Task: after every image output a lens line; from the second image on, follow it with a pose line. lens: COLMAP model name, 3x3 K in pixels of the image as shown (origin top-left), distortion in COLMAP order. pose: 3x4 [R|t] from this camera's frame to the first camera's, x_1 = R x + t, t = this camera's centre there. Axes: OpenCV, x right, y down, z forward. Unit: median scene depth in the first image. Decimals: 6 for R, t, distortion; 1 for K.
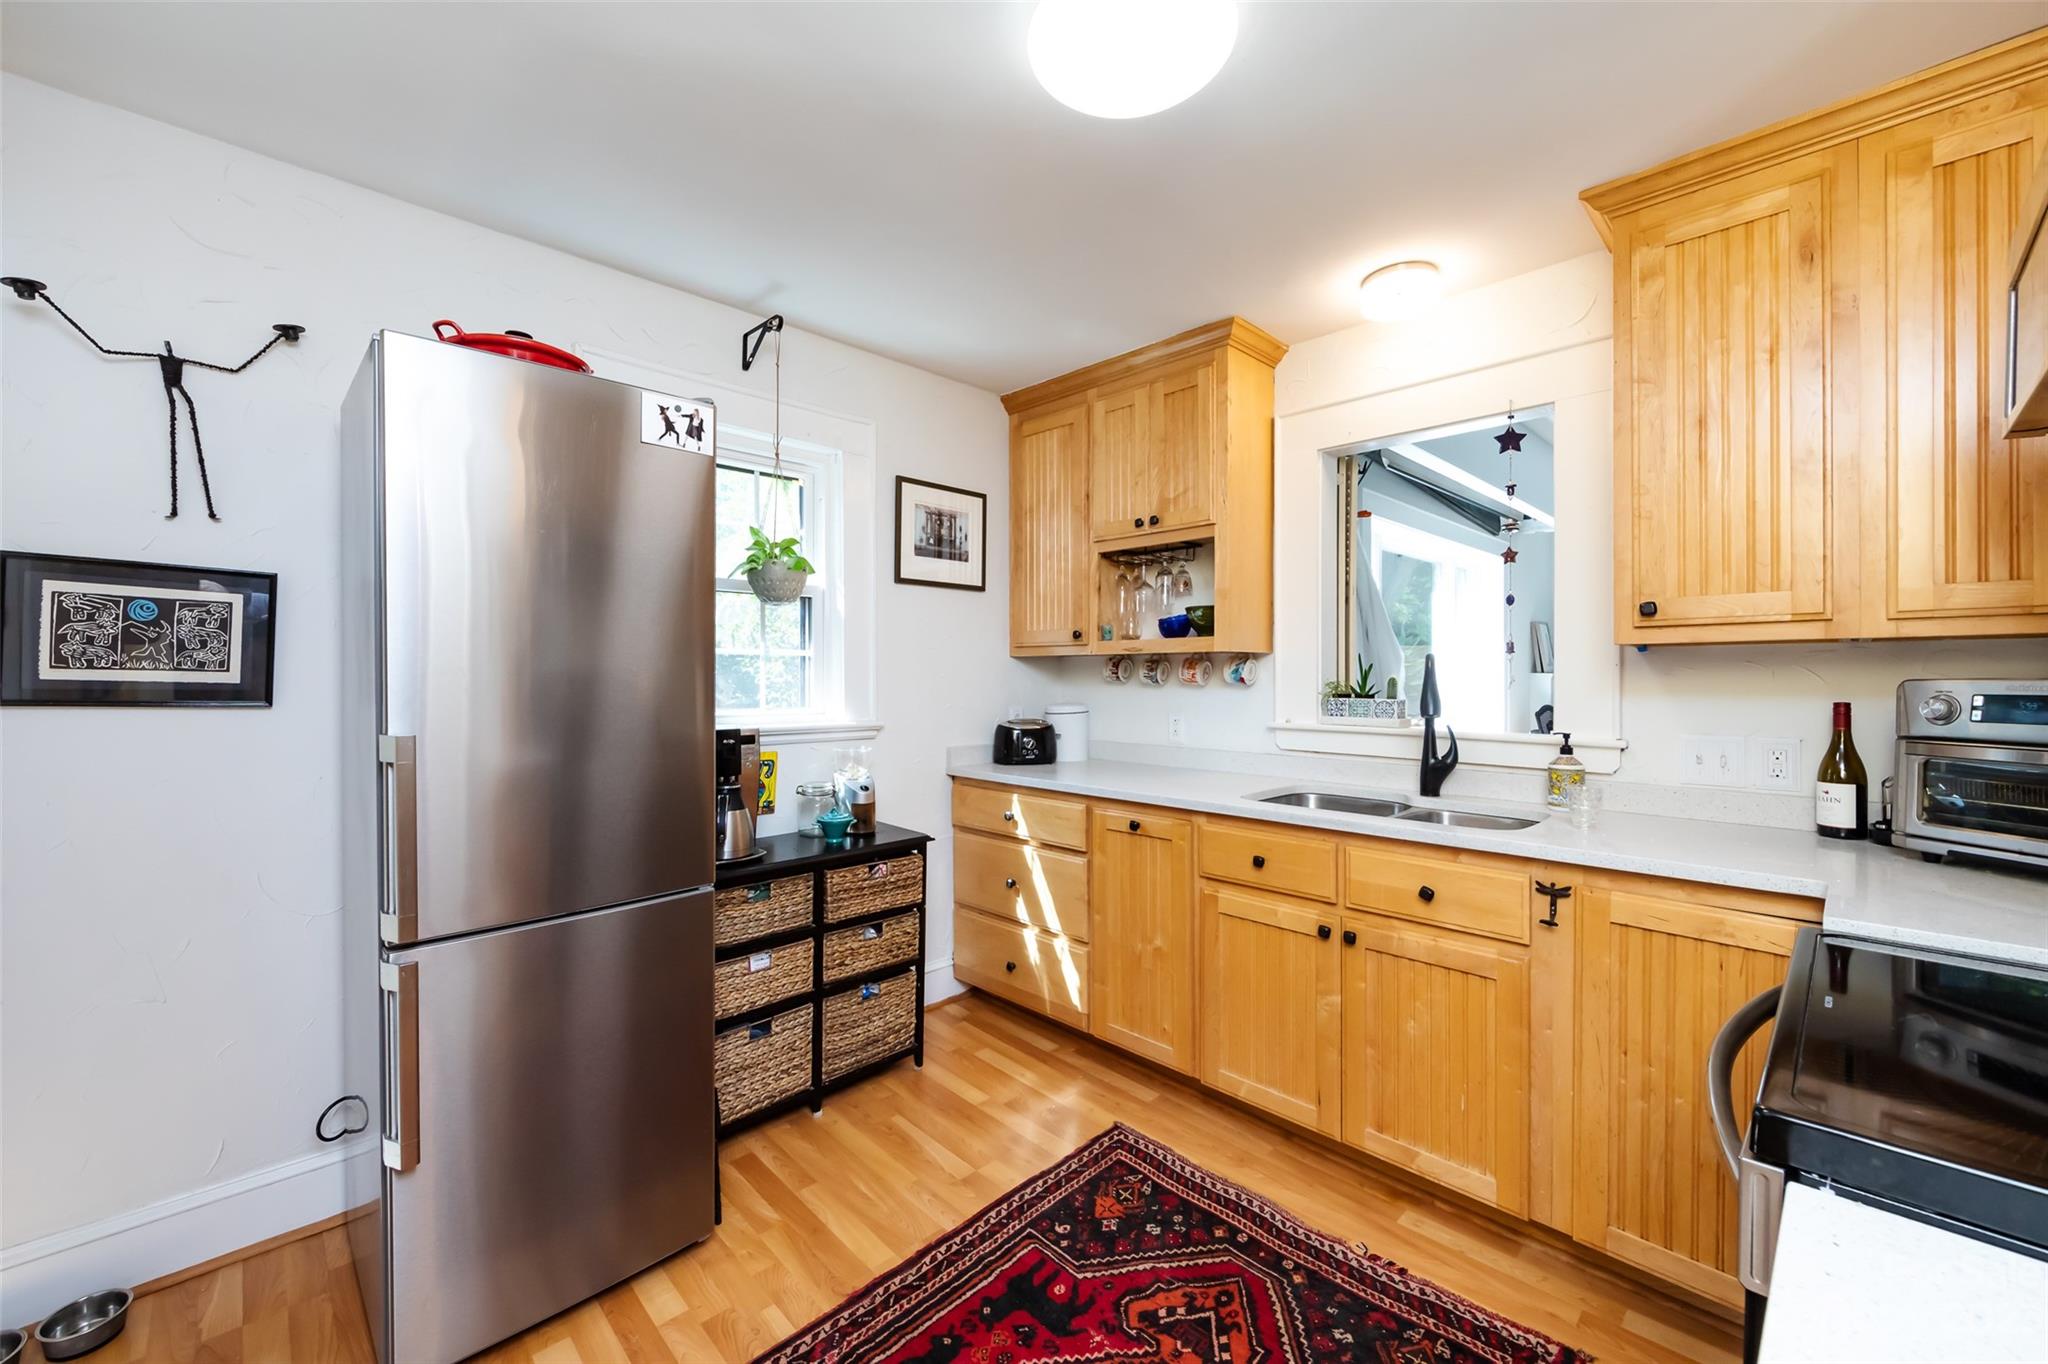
lens RADIAL K [[816.4, 0, 1034.3], [0, 816.4, 680.1], [0, 0, 1]] dist [-0.000415, -0.000175]
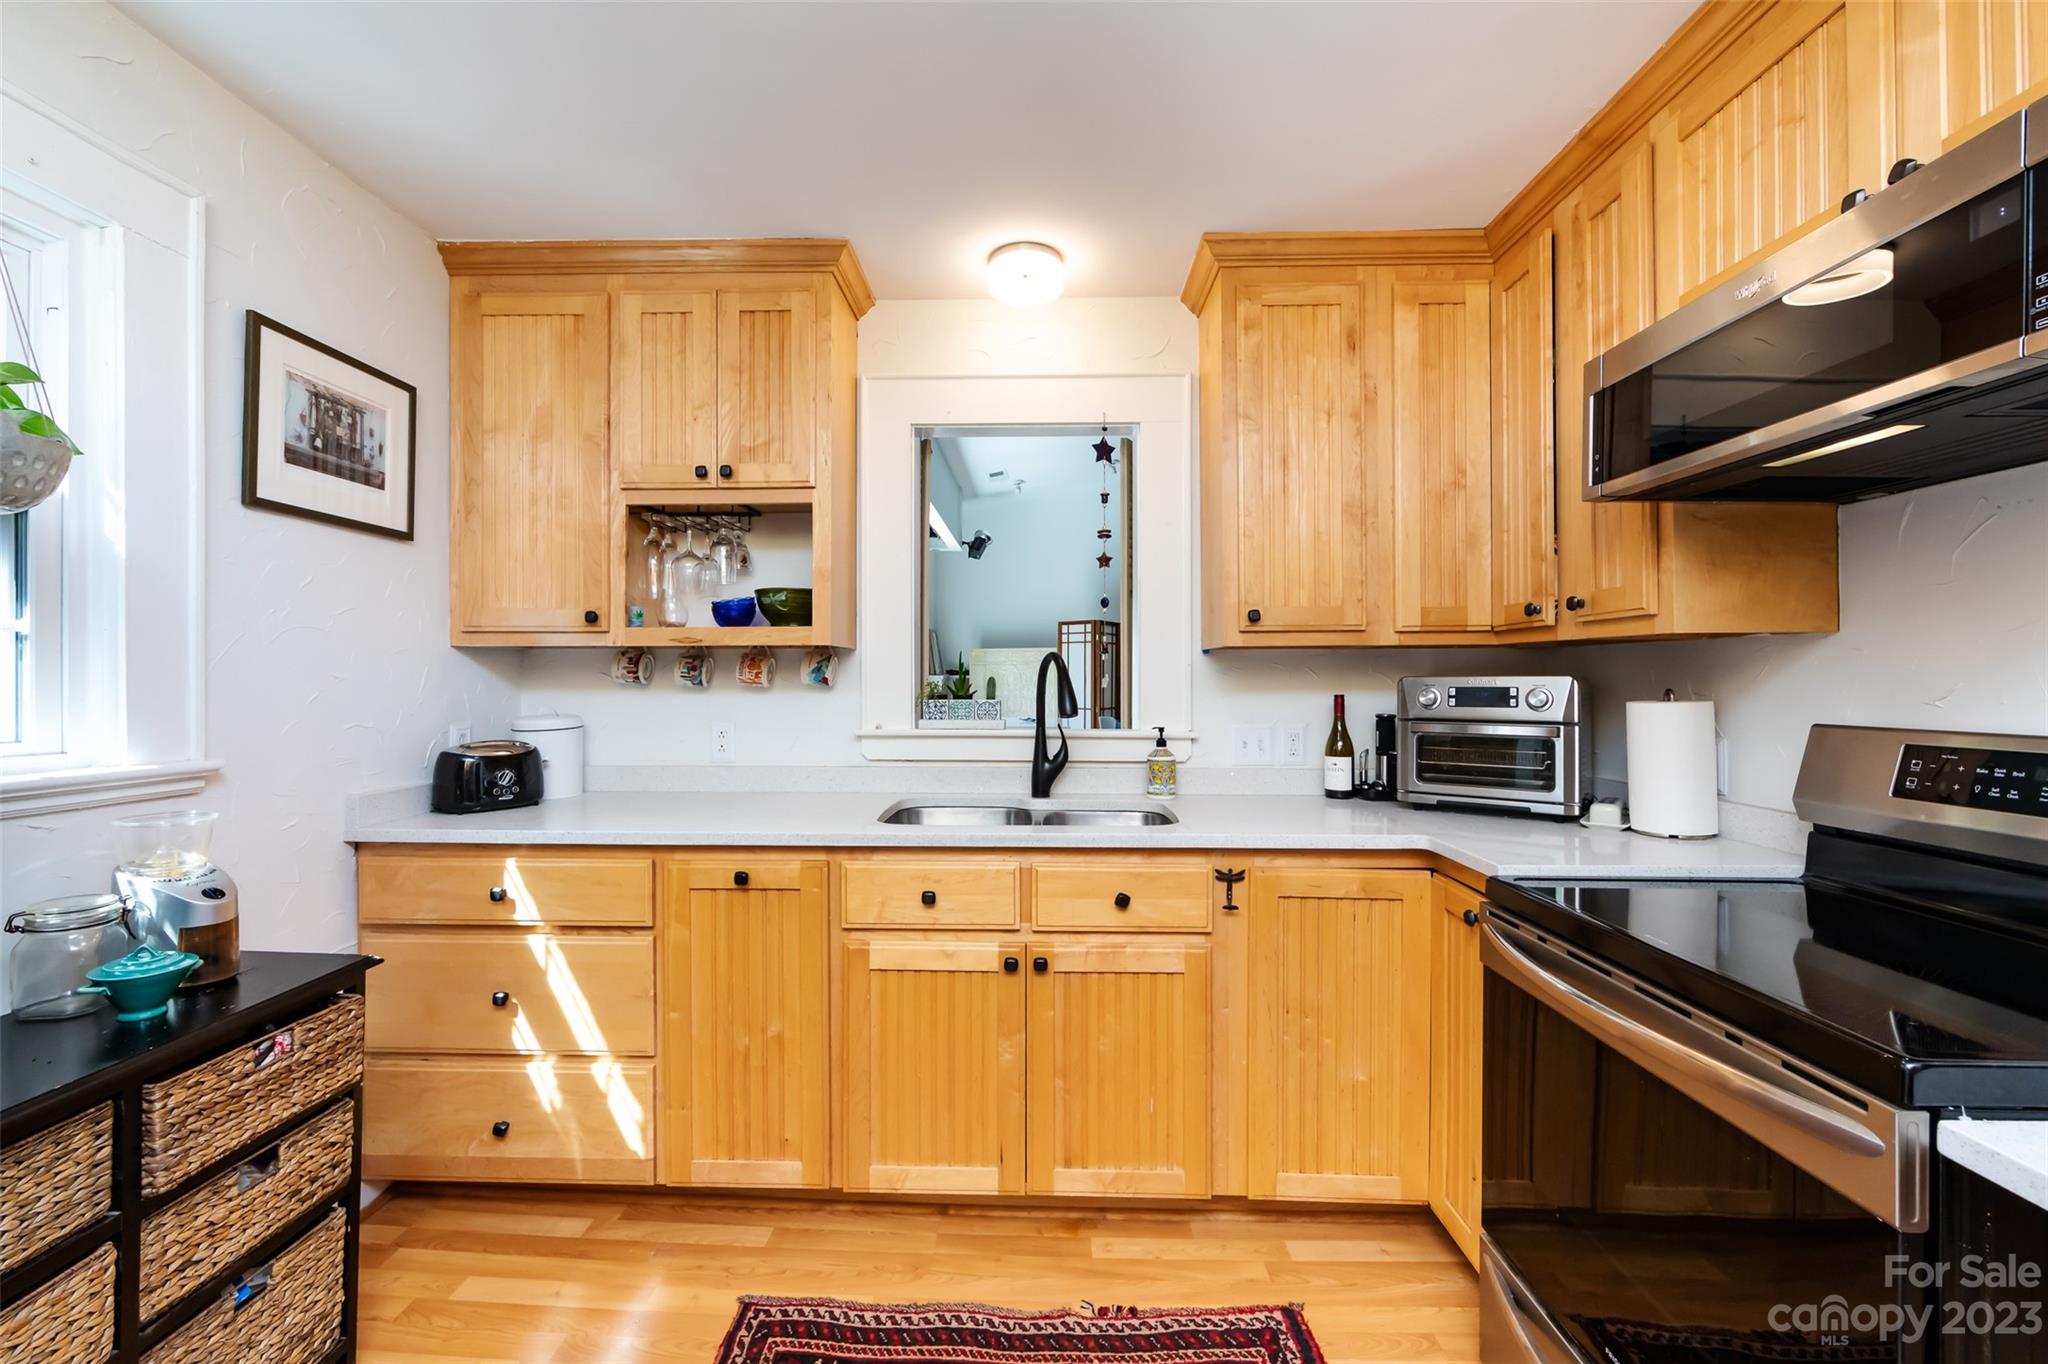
lens RADIAL K [[818.5, 0, 1018.6], [0, 818.5, 677.0], [0, 0, 1]] dist [-0.000498, -0.000446]
pose [[0.722405, -0.000395, 0.691470, -0.198763], [0.005898, 0.999967, -0.005590, 0.002395], [-0.691445, 0.008117, 0.722384, 0.280449]]
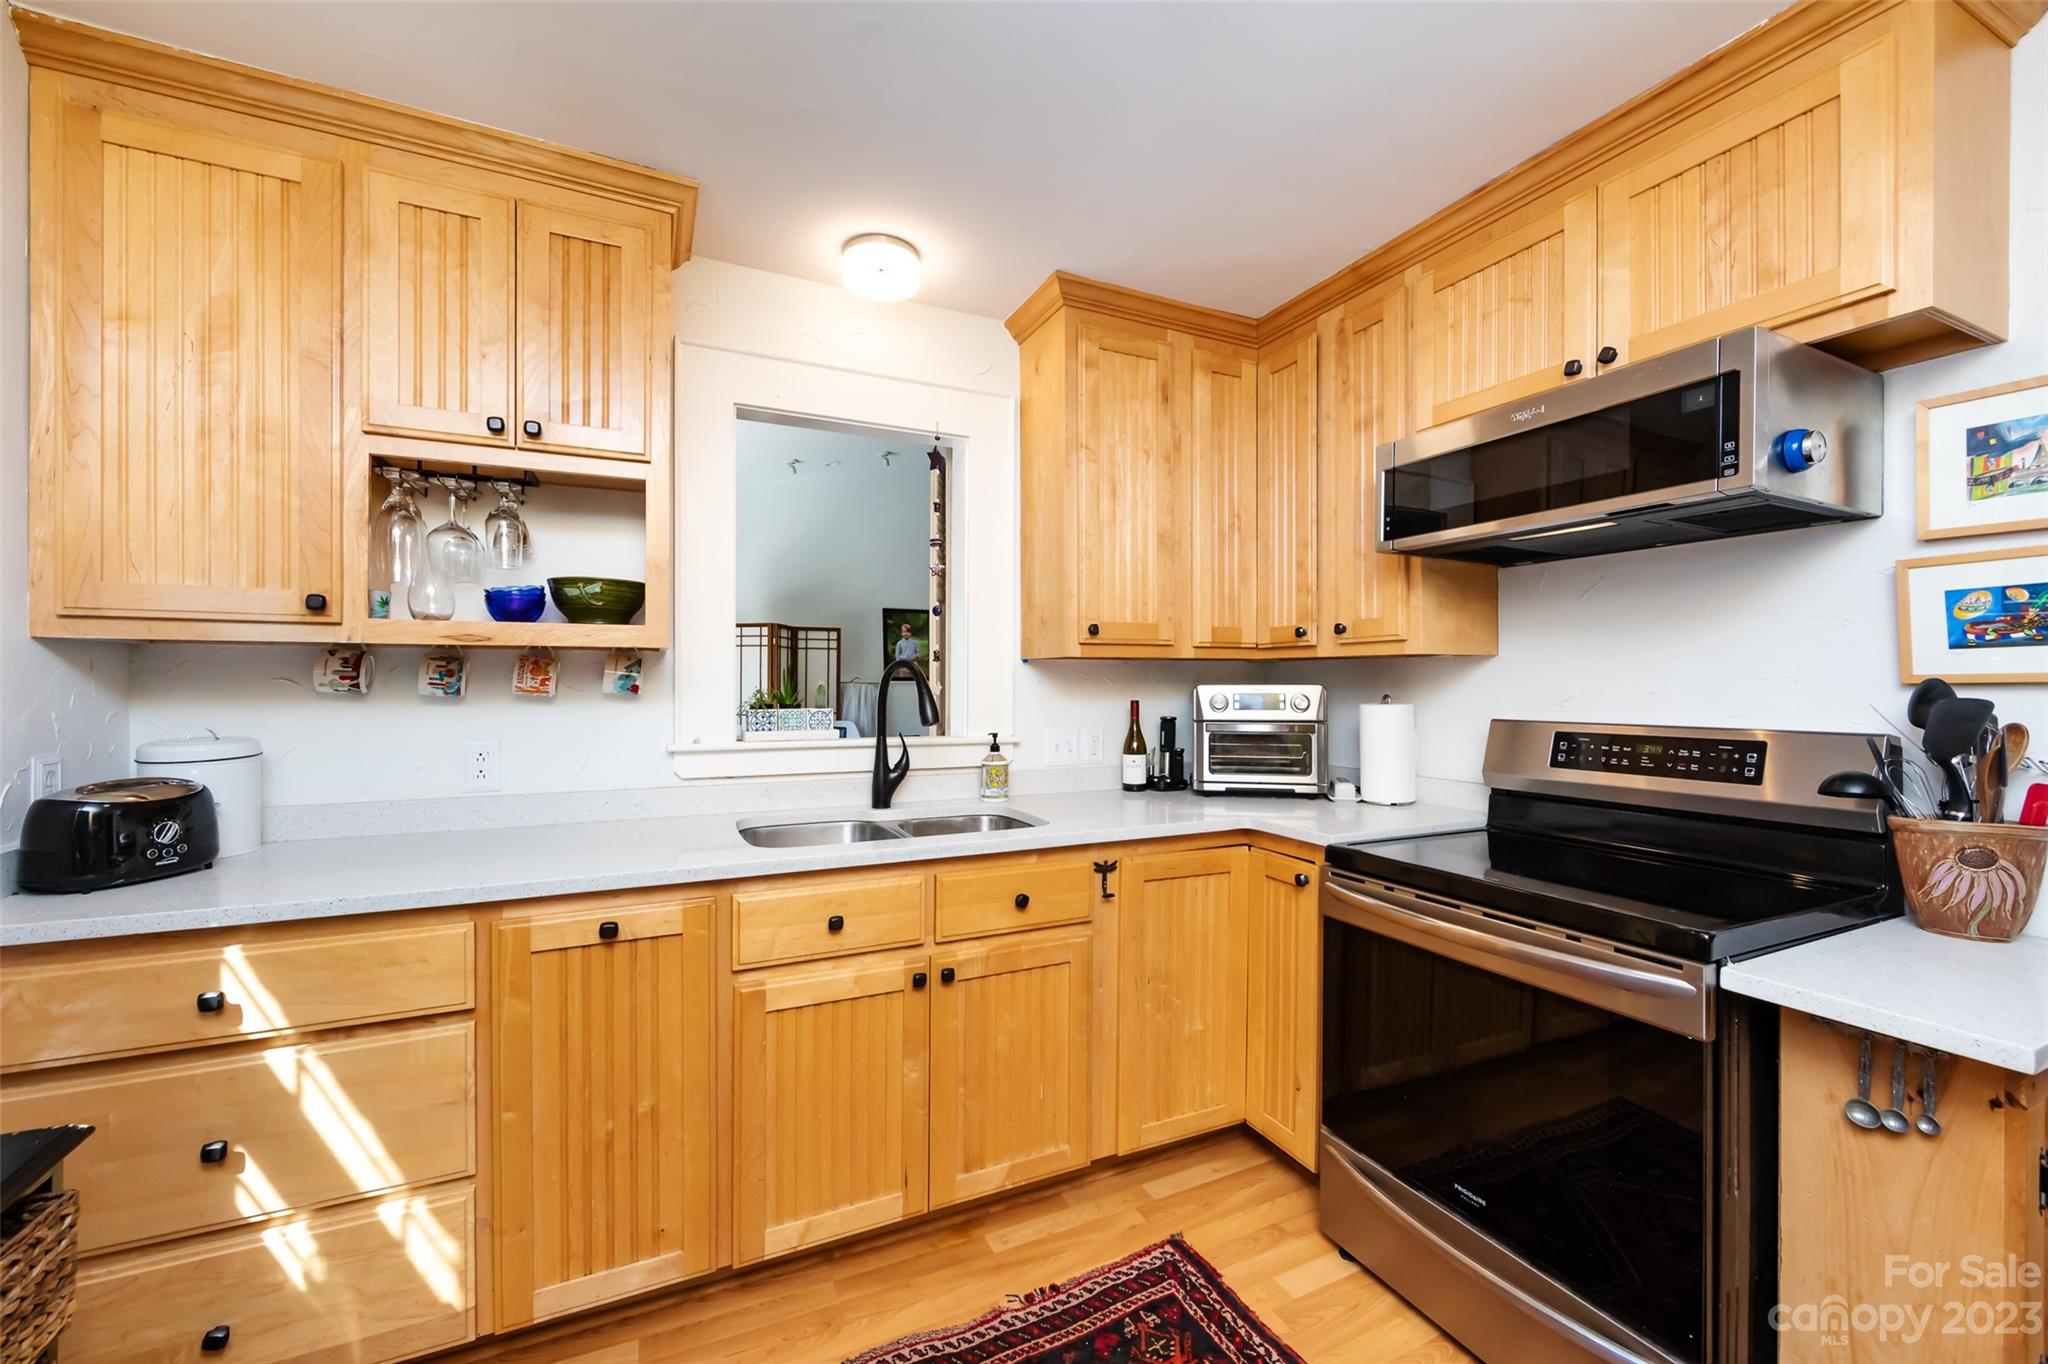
lens RADIAL K [[806.9, 0, 1014.0], [0, 806.9, 686.1], [0, 0, 1]] dist [-0.001022, -0.000565]
pose [[0.333249, -0.004603, 0.942828, -0.327119], [0.005275, 0.999982, 0.003018, -0.002909], [-0.942824, 0.003967, 0.333267, 0.493474]]
